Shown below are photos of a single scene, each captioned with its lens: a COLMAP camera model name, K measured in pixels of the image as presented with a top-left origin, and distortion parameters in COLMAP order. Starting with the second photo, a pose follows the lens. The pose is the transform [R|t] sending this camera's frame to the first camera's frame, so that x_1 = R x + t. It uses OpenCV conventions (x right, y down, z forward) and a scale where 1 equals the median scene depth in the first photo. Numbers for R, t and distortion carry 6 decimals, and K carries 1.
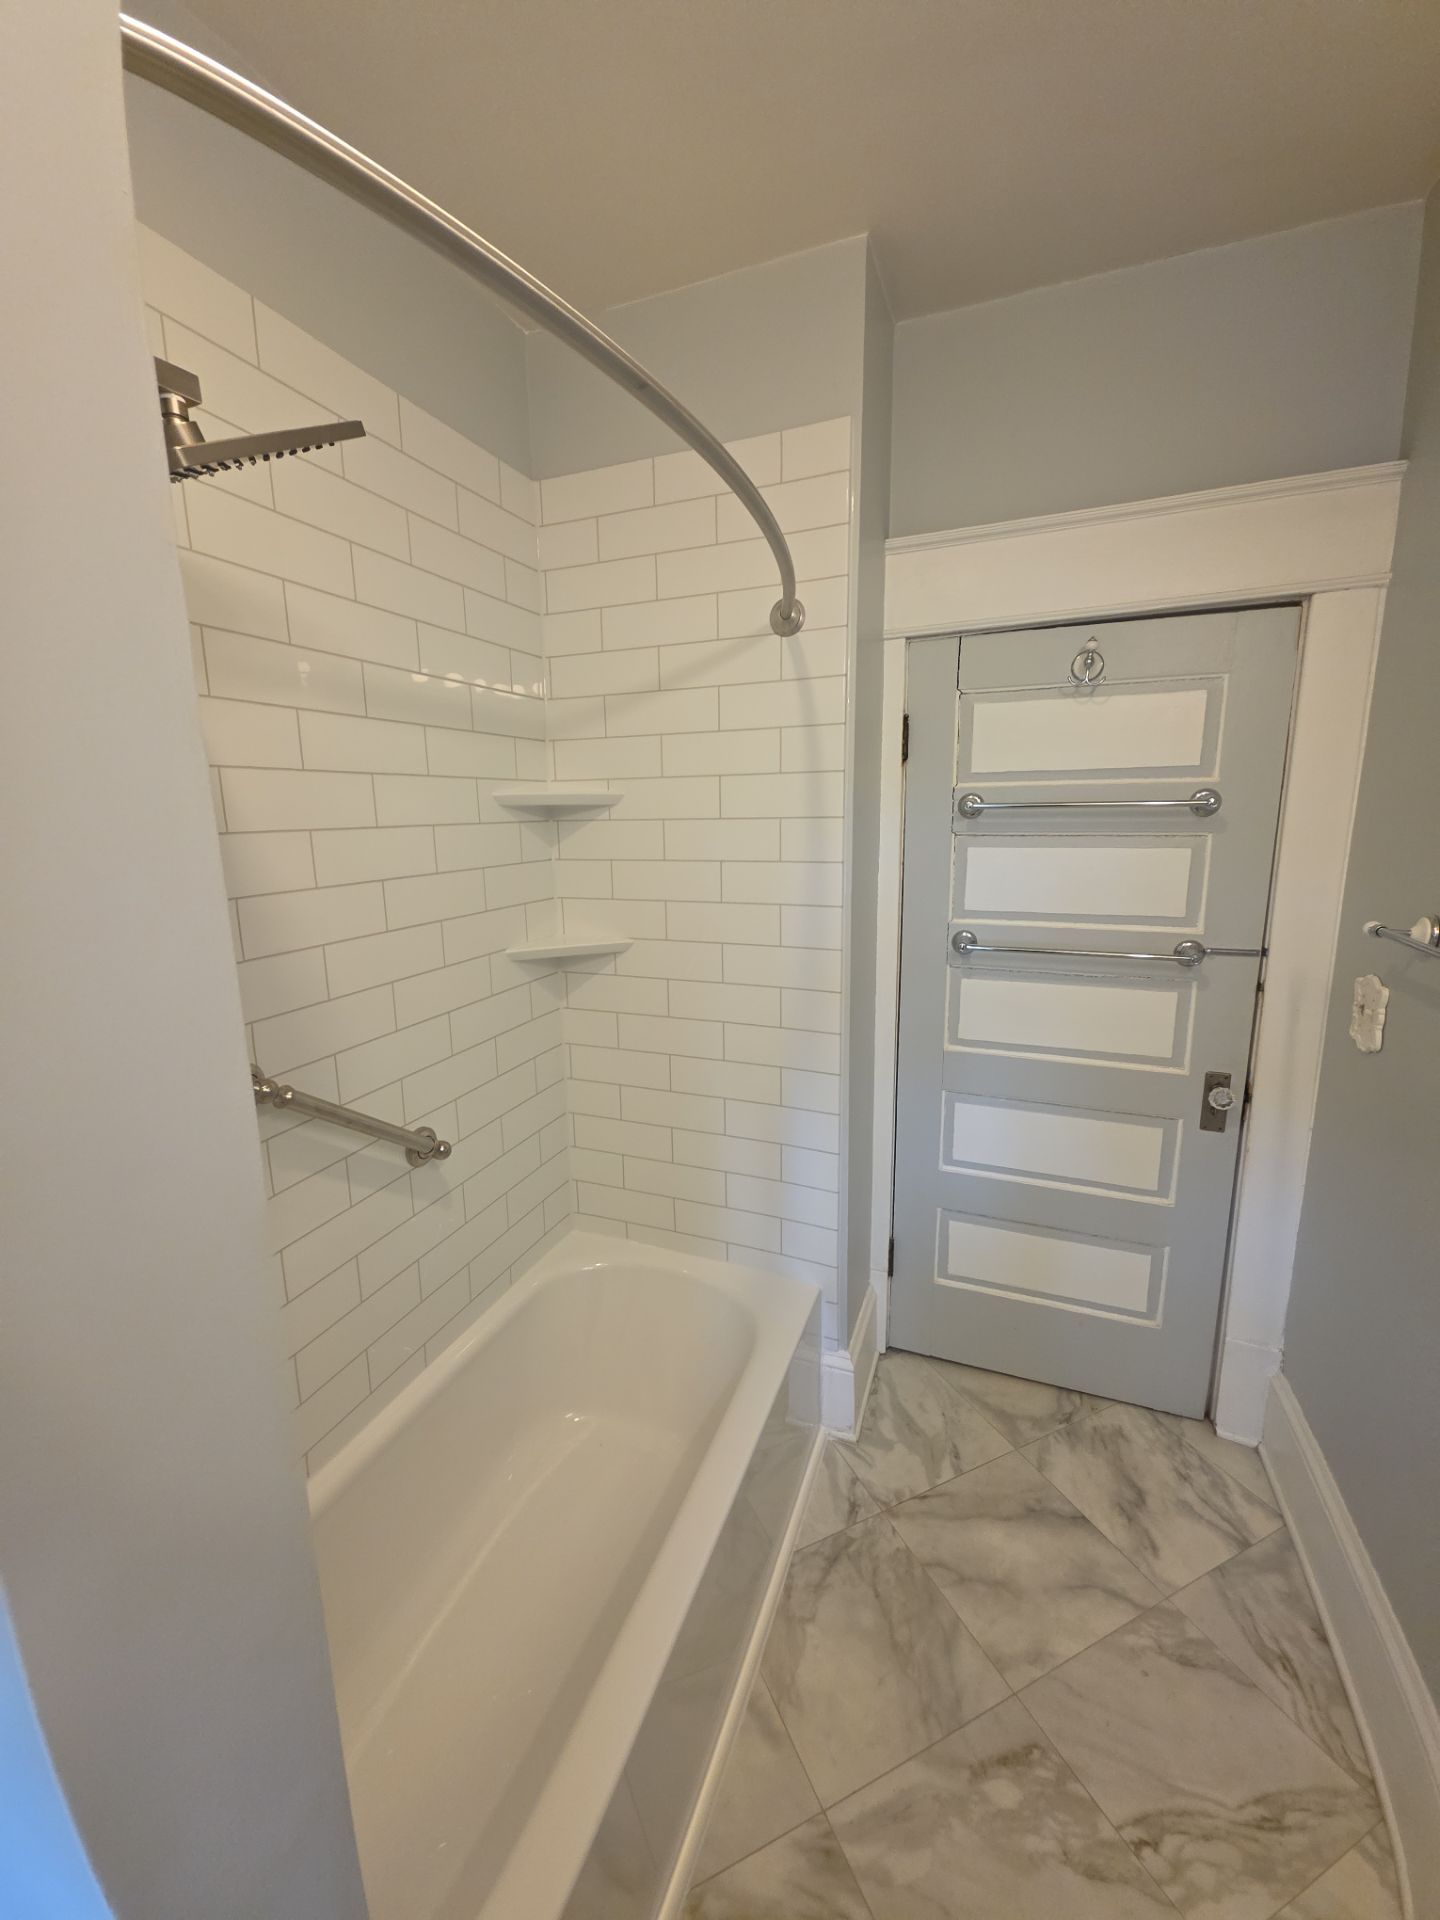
lens RADIAL K [[756.3, 0, 715.8], [0, 756.3, 950.9], [0, 0, 1]] dist [0.011909, -0.007543]
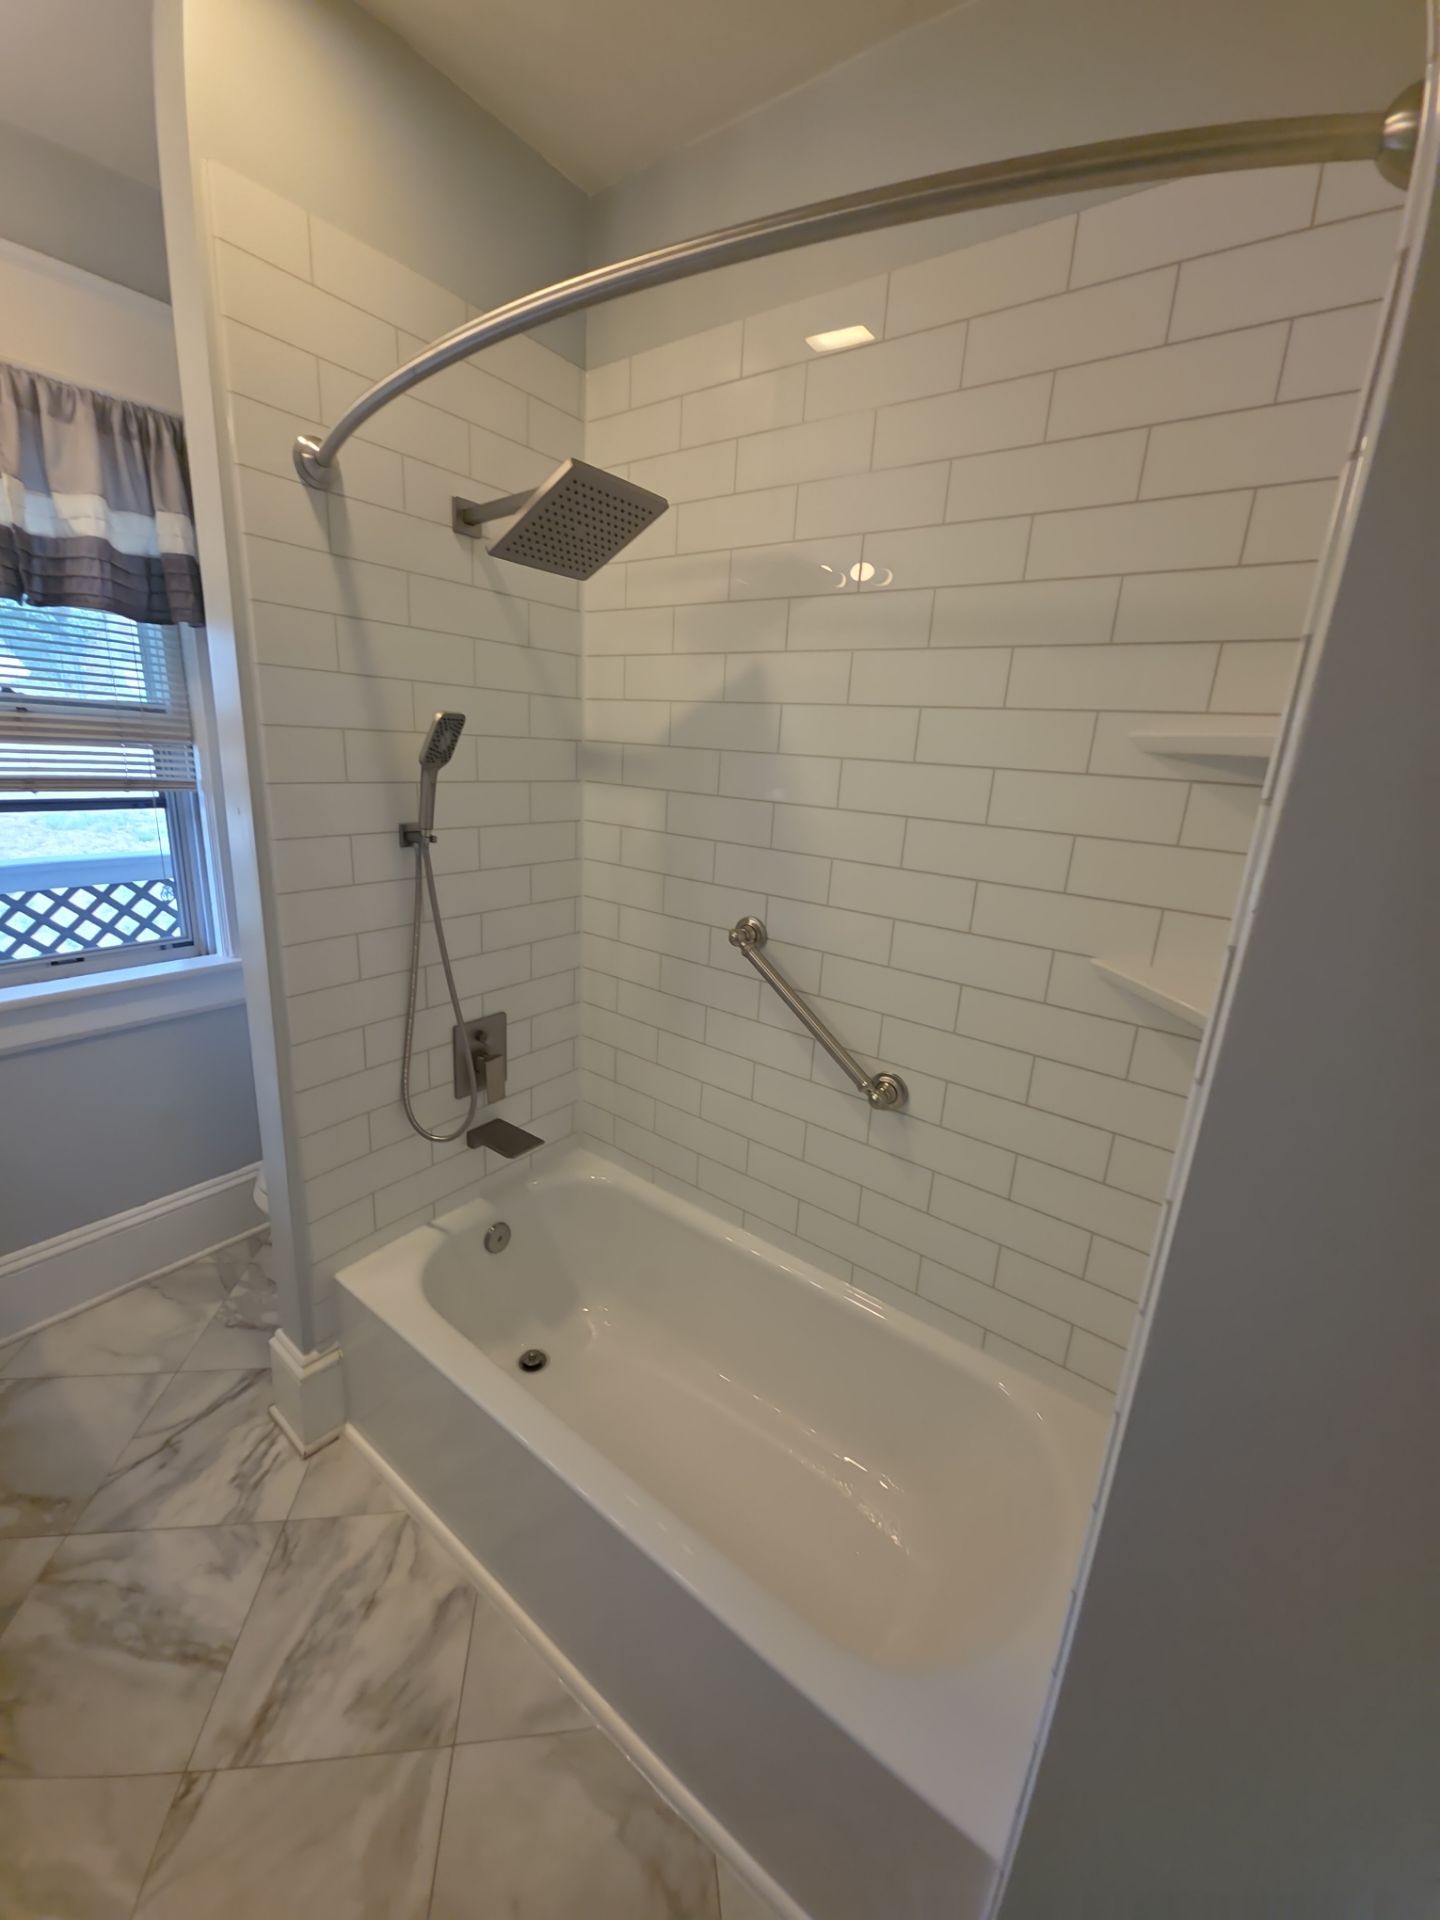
lens RADIAL K [[756.3, 0, 713.5], [0, 756.3, 949.3], [0, 0, 1]] dist [0.011909, -0.007543]
pose [[-0.270184, 0.257650, -0.927695, 0.493837], [-0.231441, 0.917897, 0.322334, -0.162075], [0.934578, 0.301796, -0.188370, 0.831637]]
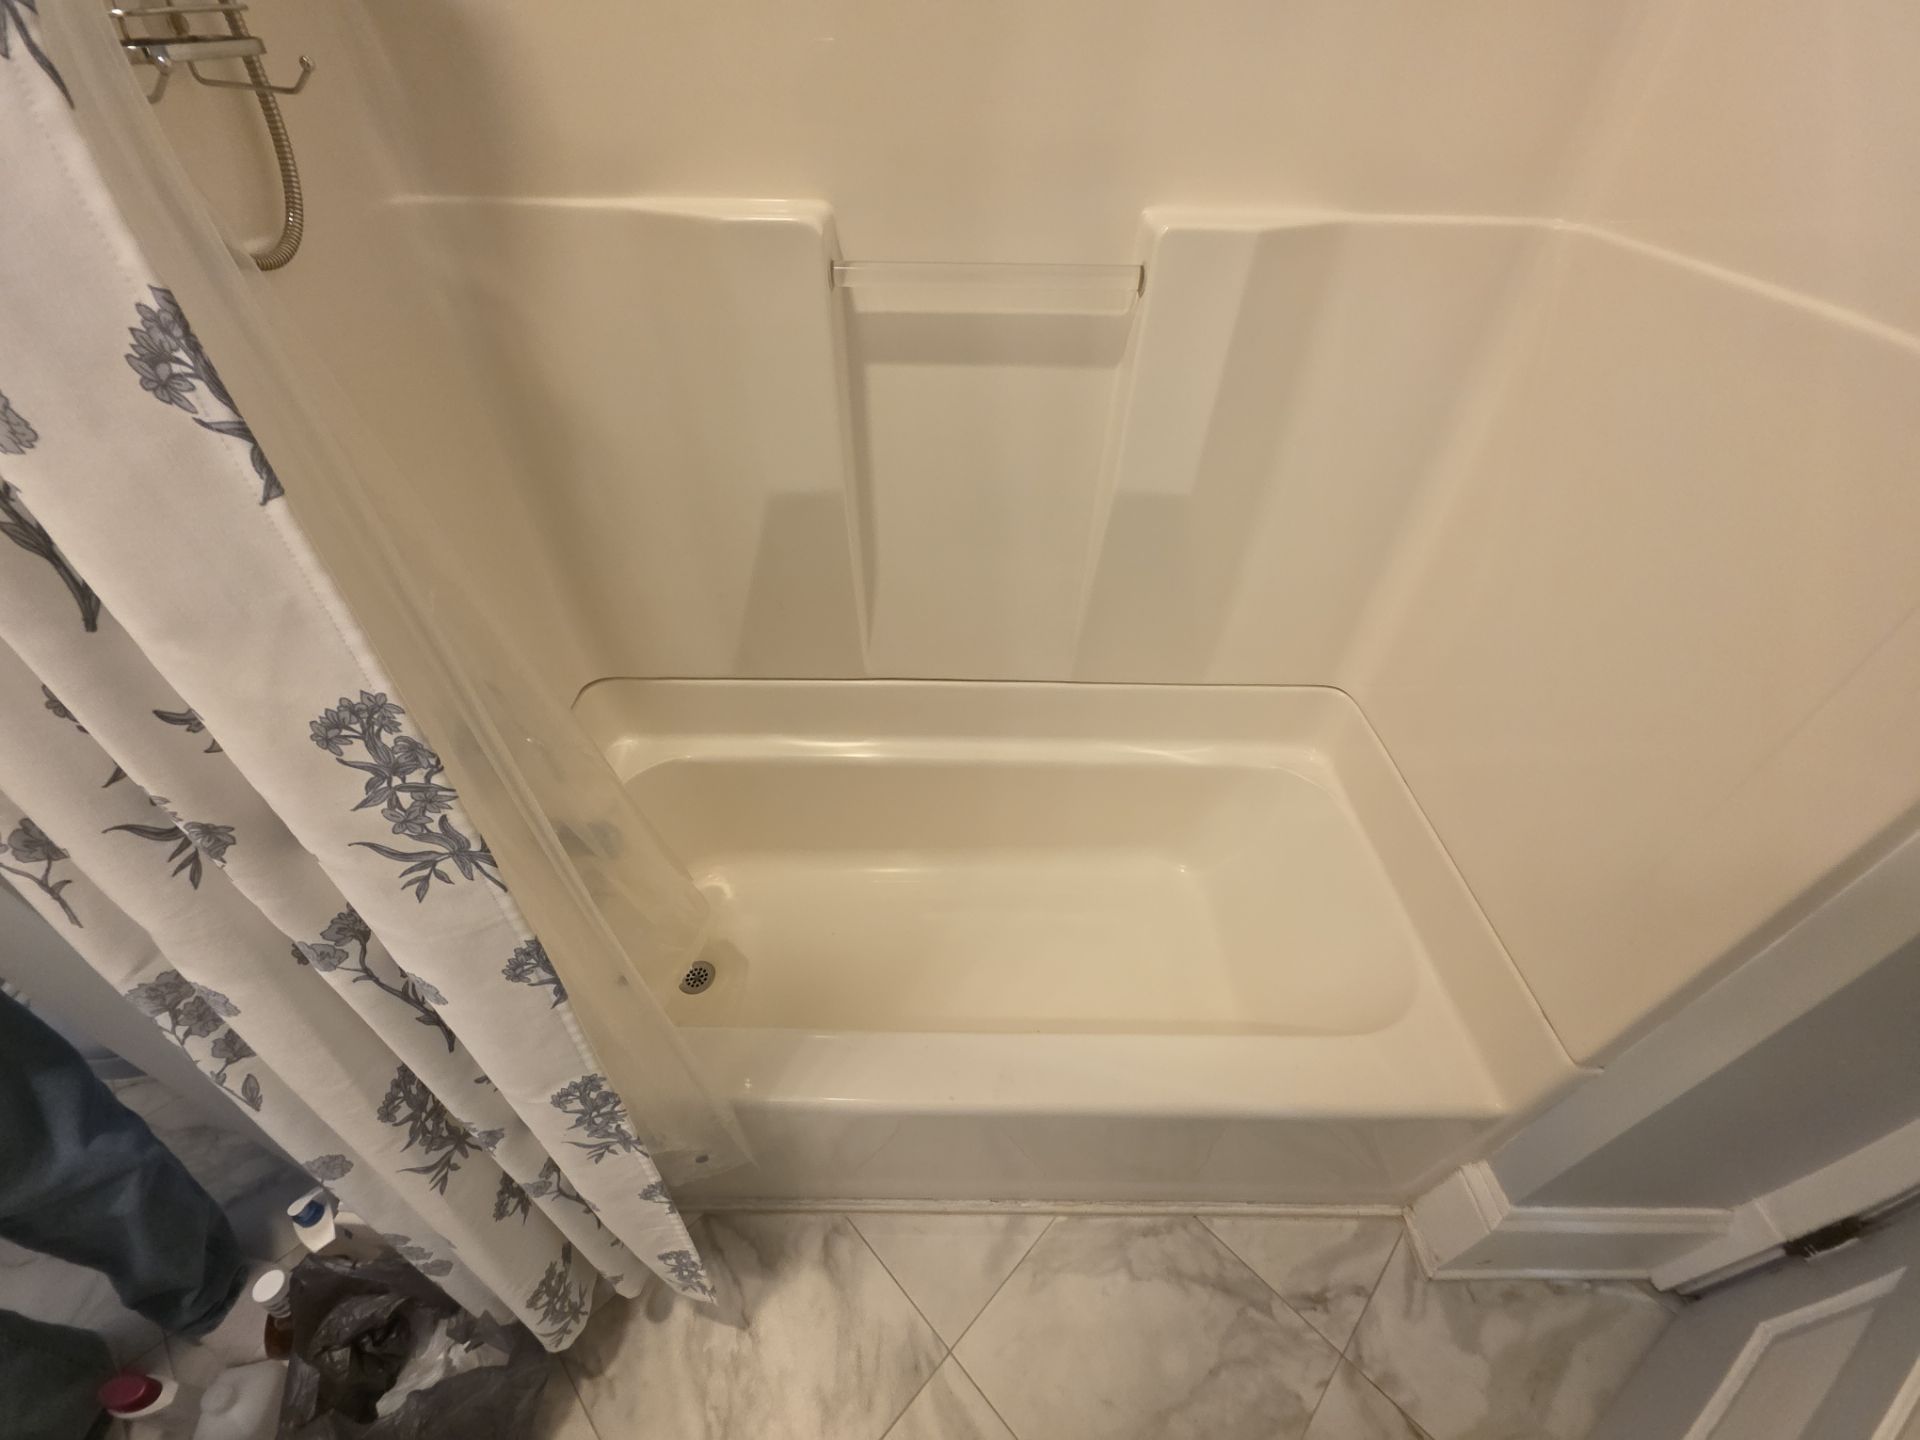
lens RADIAL K [[756.3, 0, 944.1], [0, 756.3, 724.2], [0, 0, 1]] dist [0.011909, -0.007543]
pose [[0.361900, 0.643120, -0.674852, 0.187145], [-0.184645, 0.759031, 0.624322, 0.006716], [0.913748, -0.101334, 0.393442, 0.498694]]
